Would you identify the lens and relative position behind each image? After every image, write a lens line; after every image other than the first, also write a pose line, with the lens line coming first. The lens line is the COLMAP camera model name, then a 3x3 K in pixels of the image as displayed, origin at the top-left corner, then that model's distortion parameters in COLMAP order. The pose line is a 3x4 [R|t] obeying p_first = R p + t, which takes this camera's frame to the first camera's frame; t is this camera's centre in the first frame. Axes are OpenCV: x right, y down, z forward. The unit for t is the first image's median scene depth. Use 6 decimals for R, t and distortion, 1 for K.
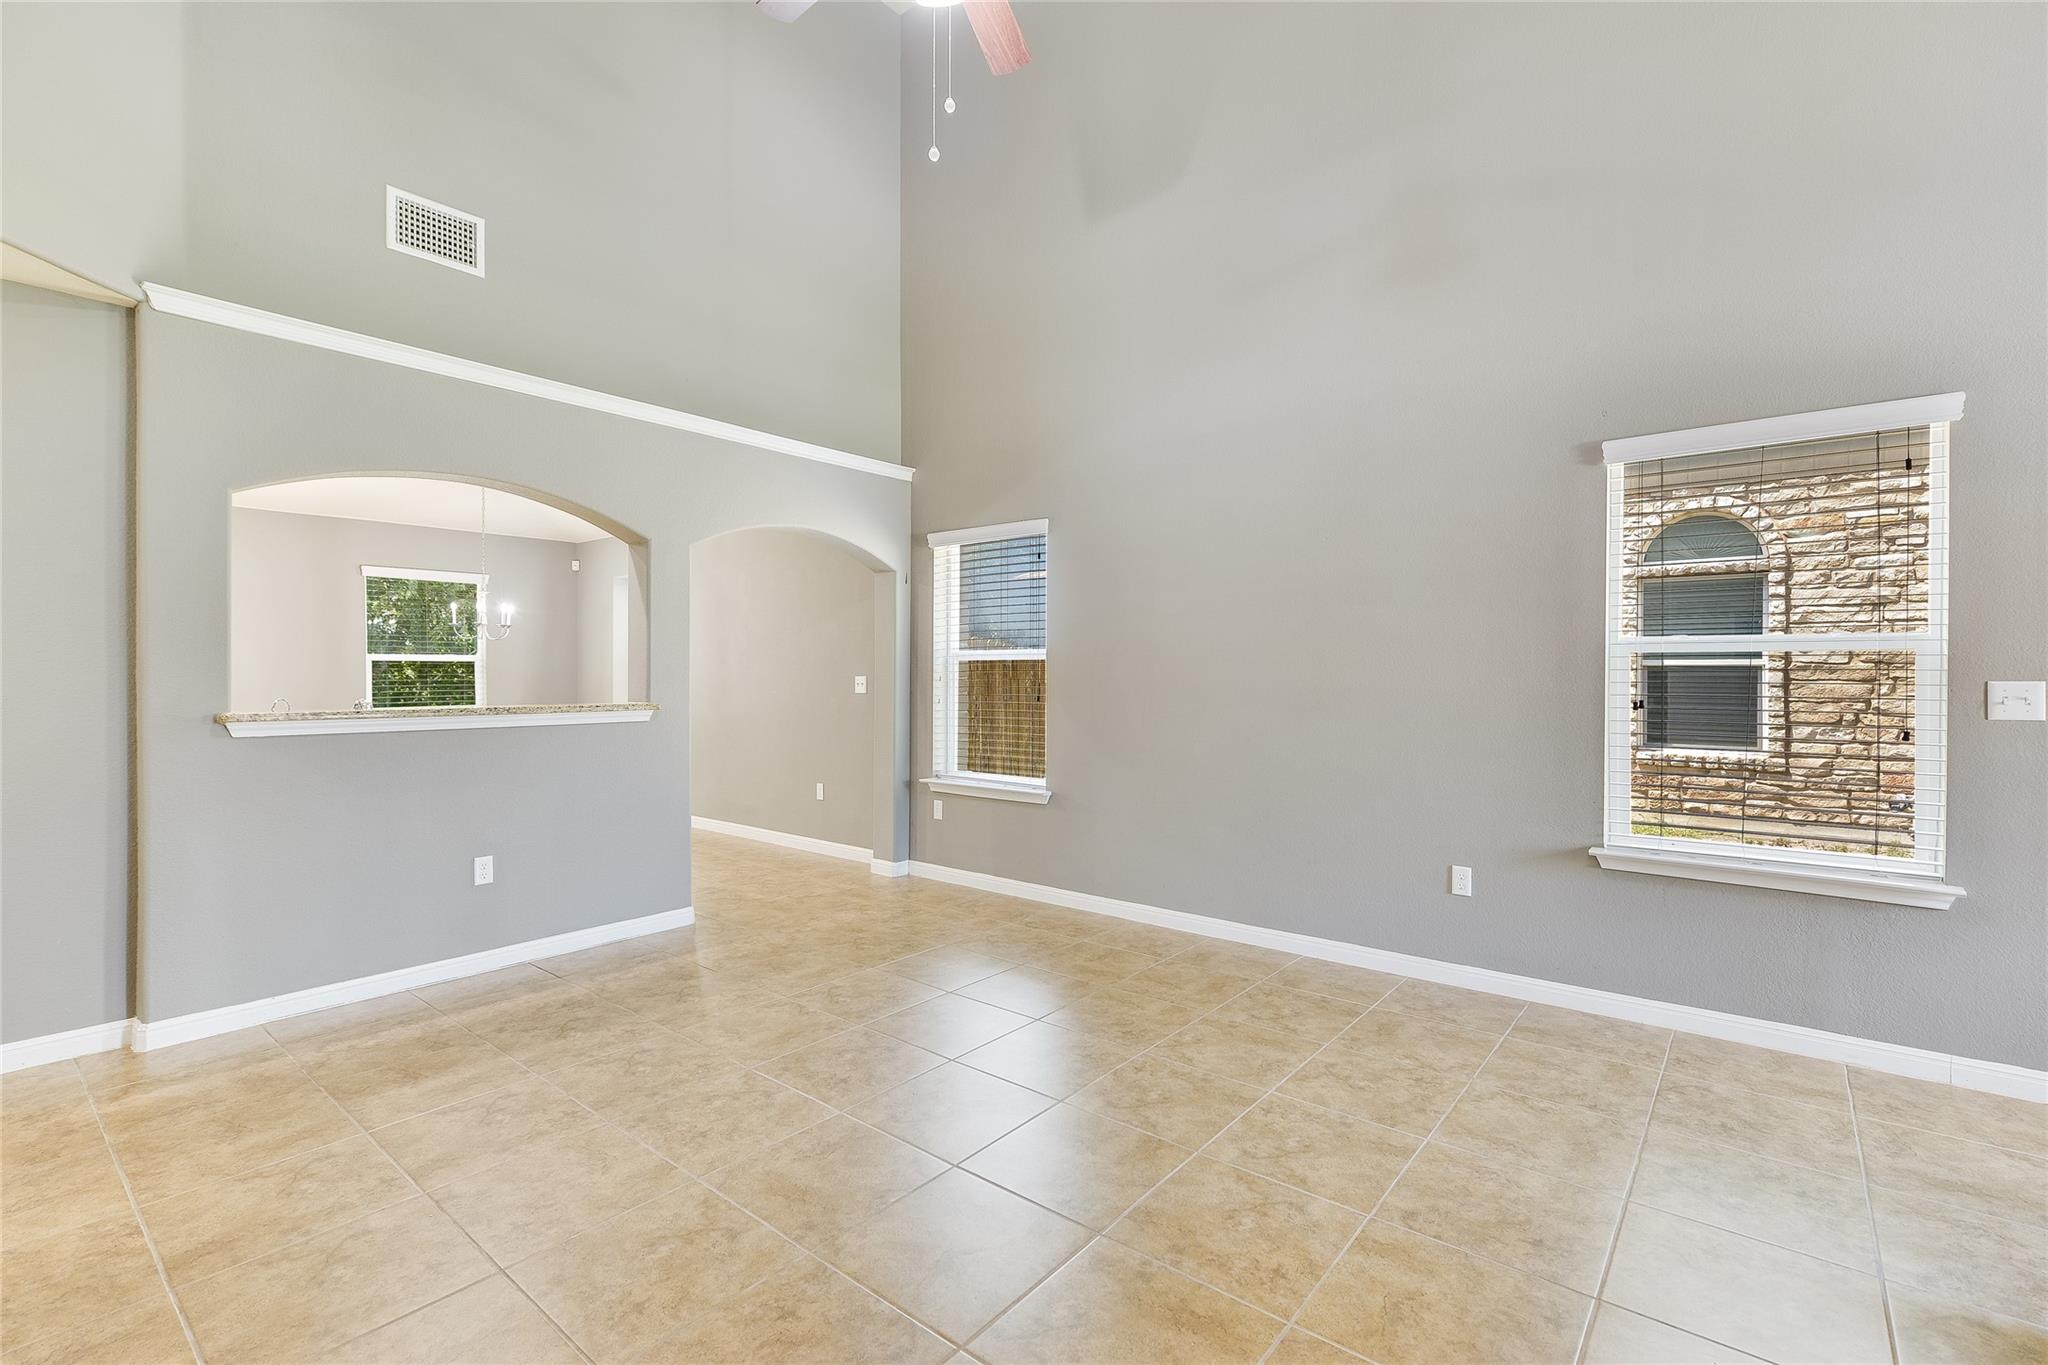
lens RADIAL K [[908.0, 0, 1024.2], [0, 908.0, 688.3], [0, 0, 1]] dist [-0.001055, -0.000219]
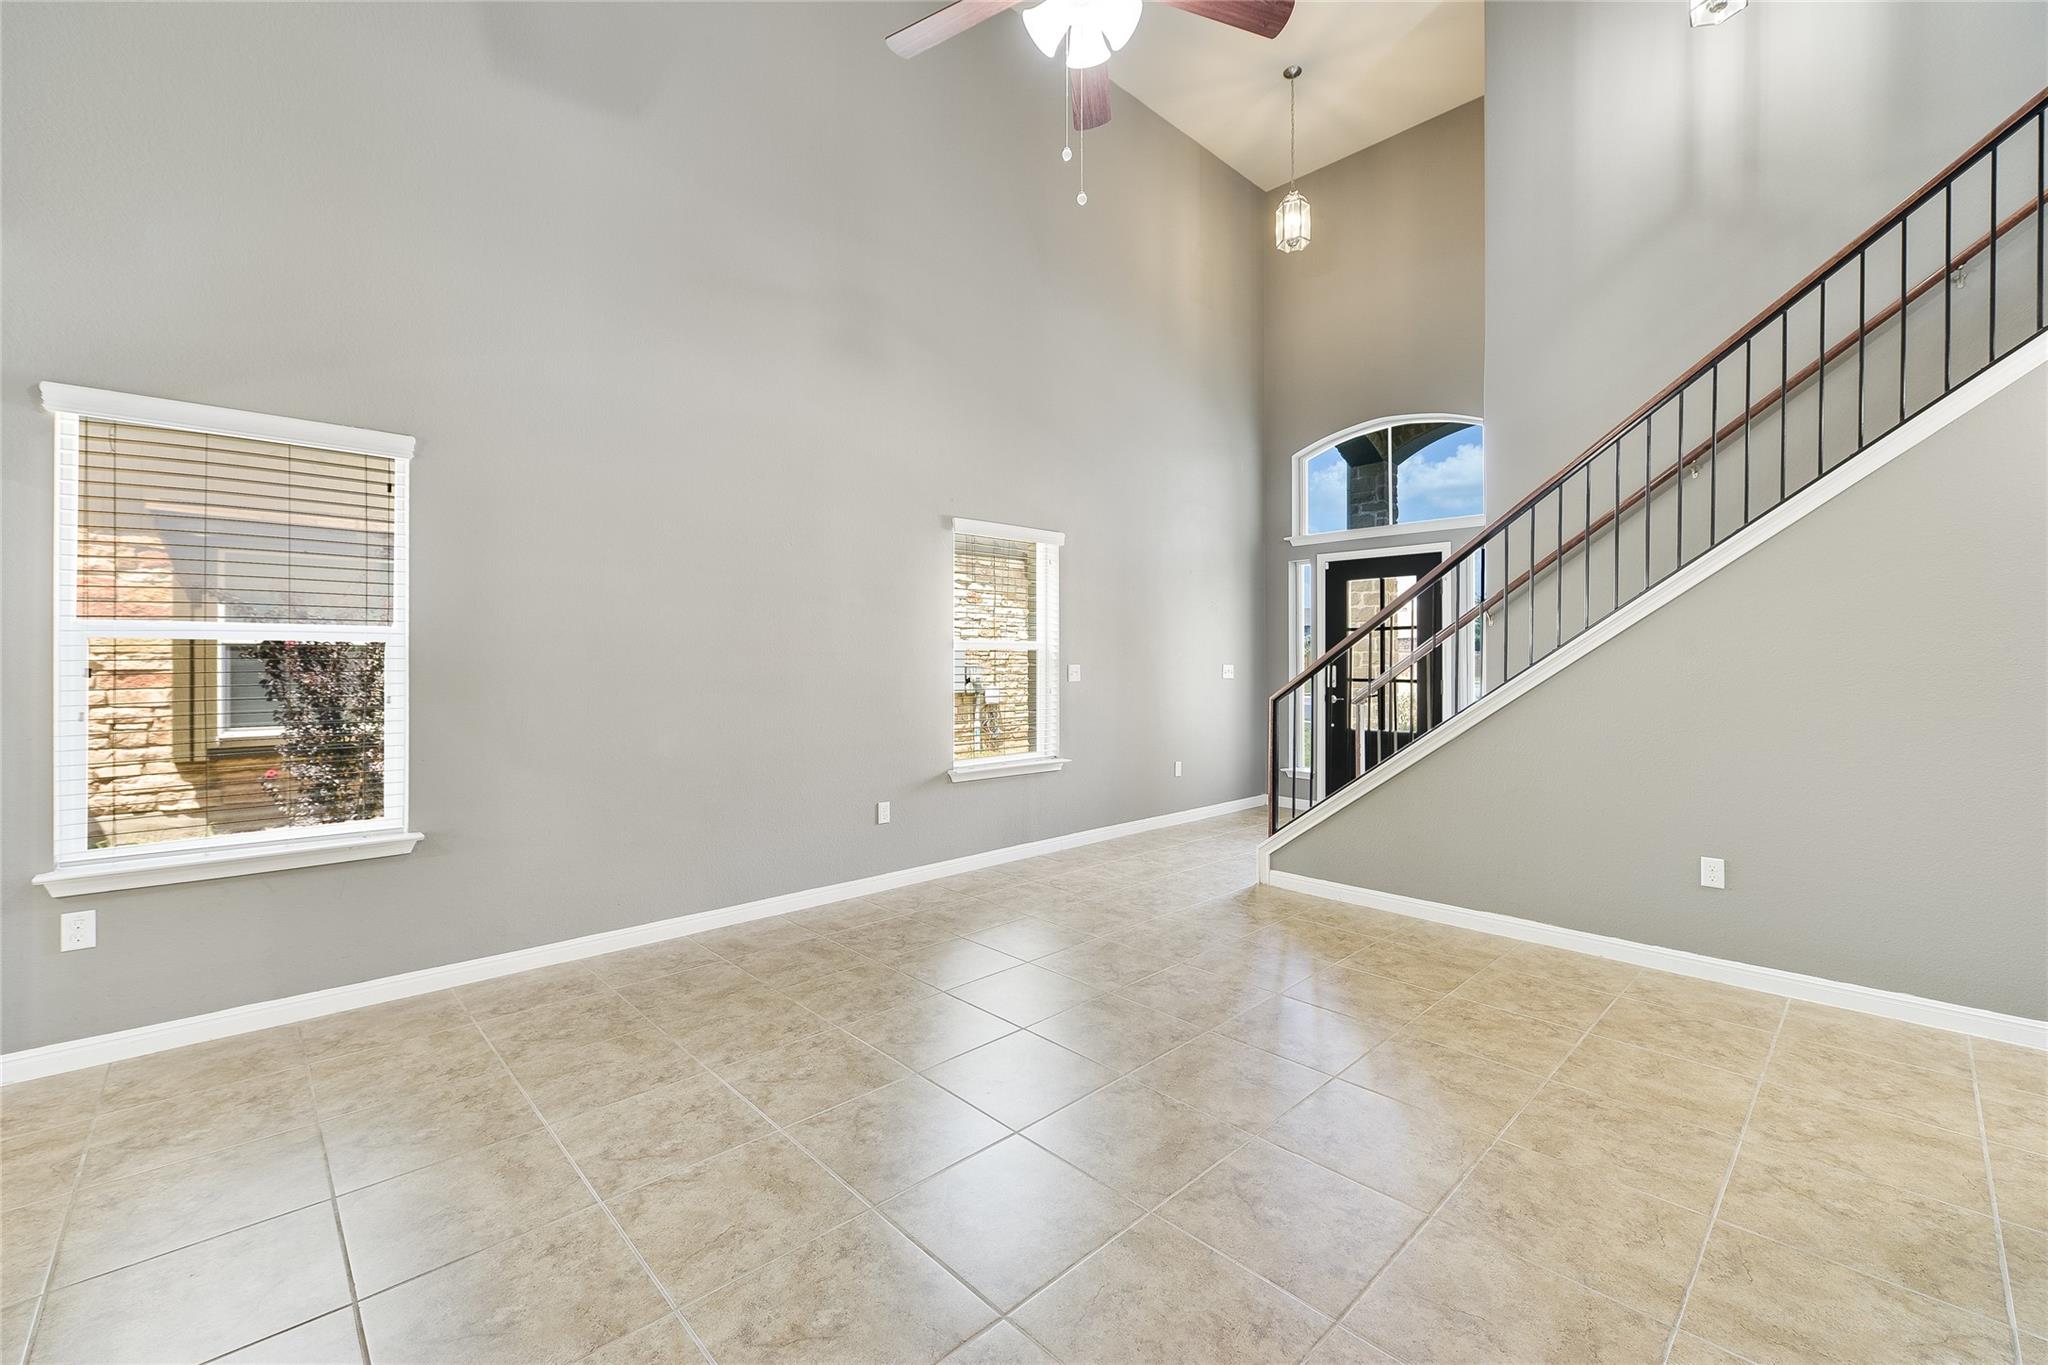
lens RADIAL K [[848.0, 0, 1027.0], [0, 848.0, 667.3], [0, 0, 1]] dist [-0.002343, -0.000403]
pose [[0.118960, -0.007776, 0.992869, -0.762121], [0.017970, 0.999822, 0.005678, -0.010876], [-0.992736, 0.017166, 0.119079, 0.630663]]
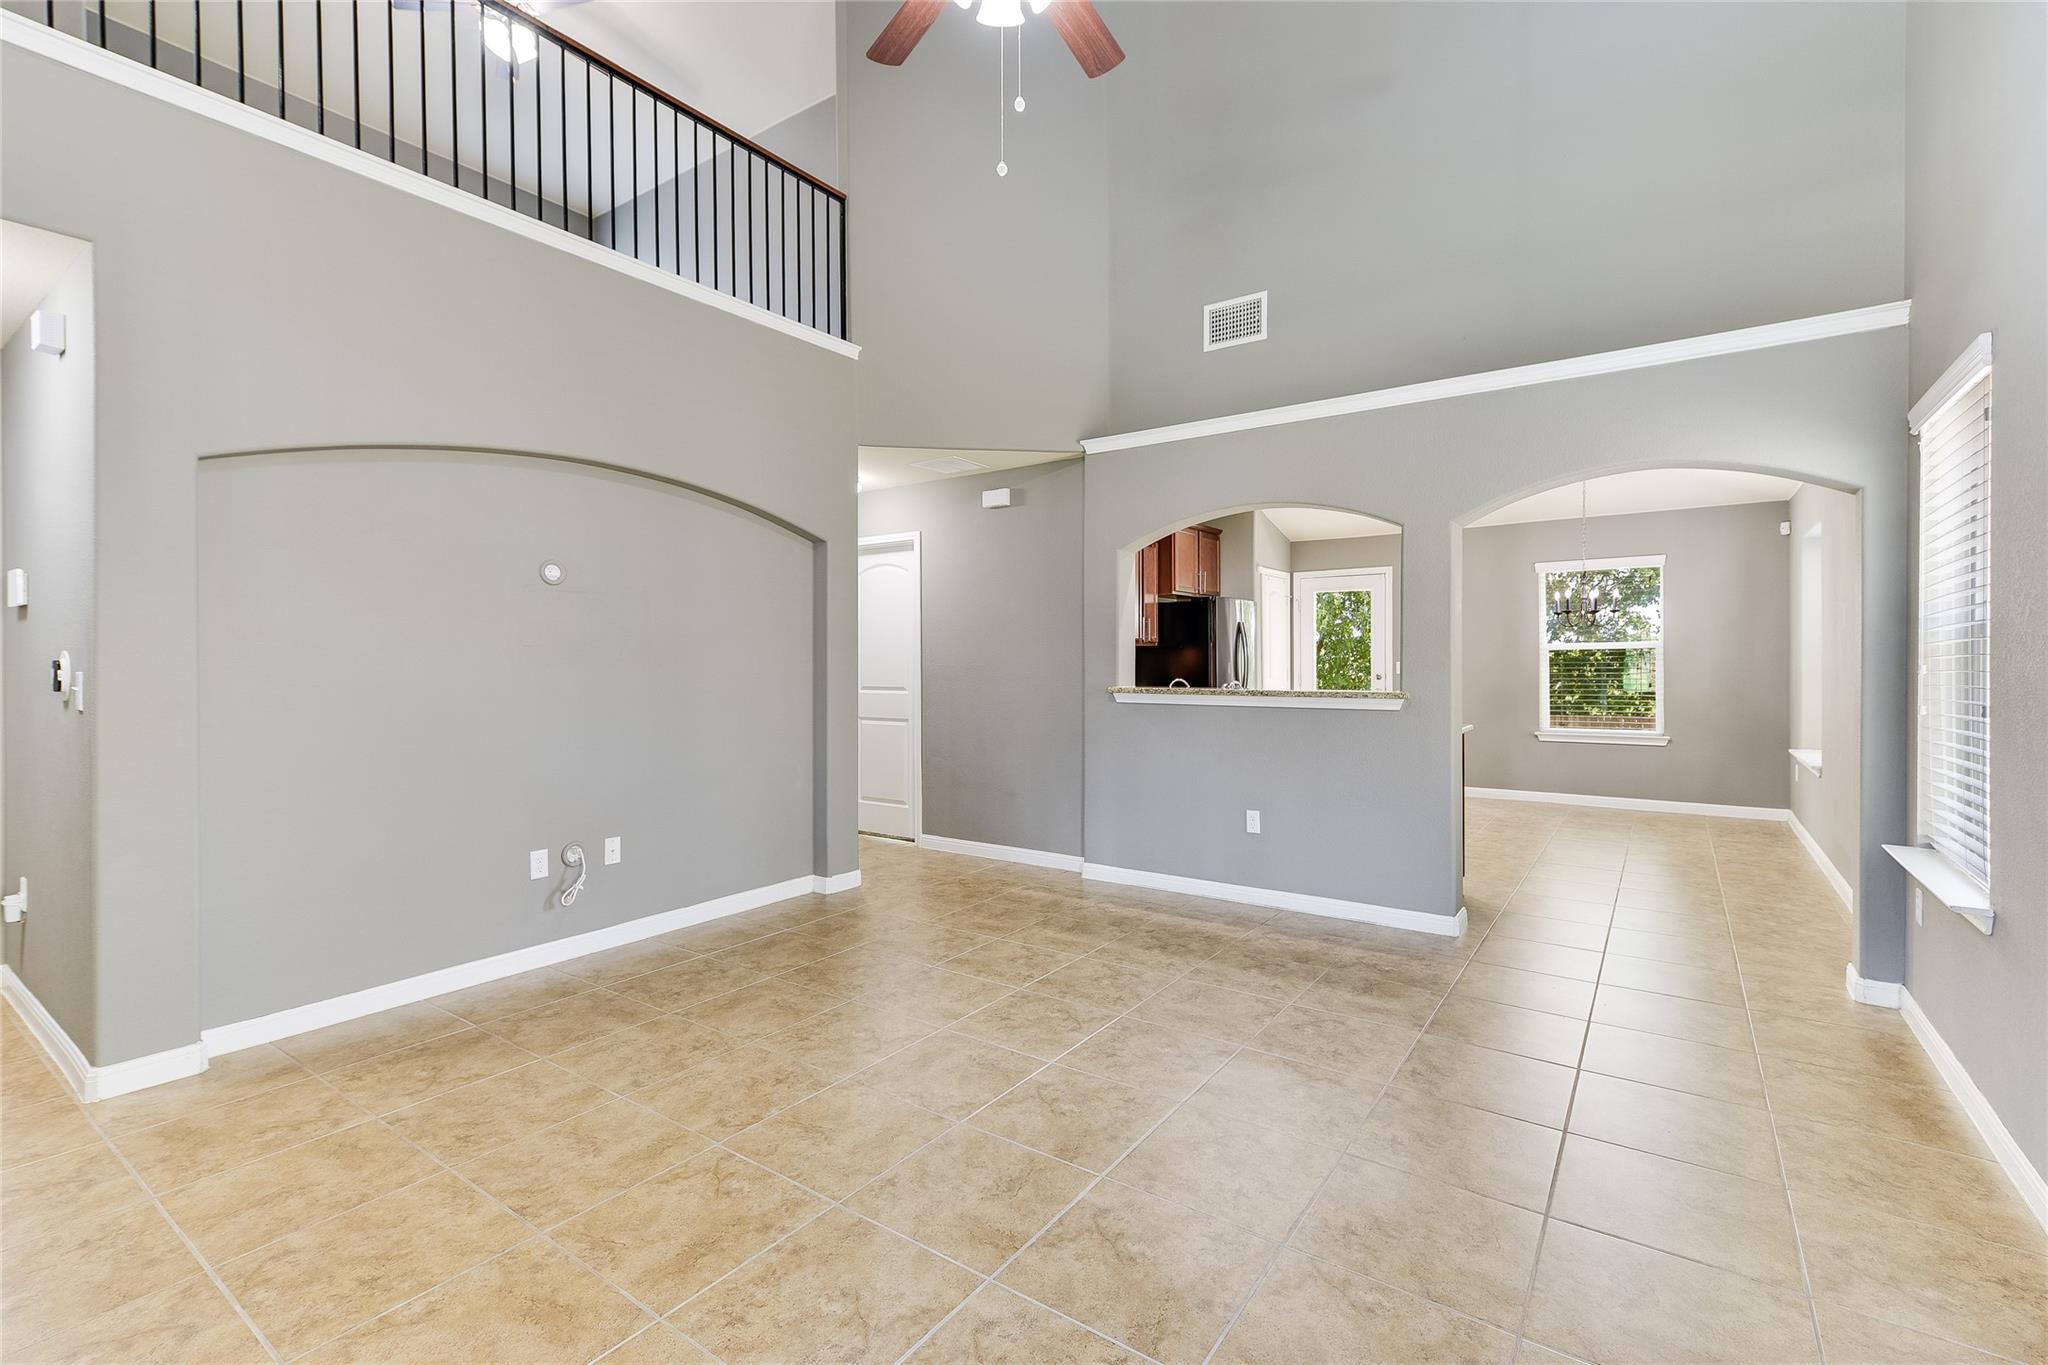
lens RADIAL K [[885.5, 0, 1023.1], [0, 885.5, 674.0], [0, 0, 1]] dist [0.011601, -0.000003]
pose [[0.079101, 0.012422, -0.996789, 0.616932], [-0.013315, 0.999846, 0.011404, -0.010828], [0.996778, 0.012371, 0.079254, 0.626205]]
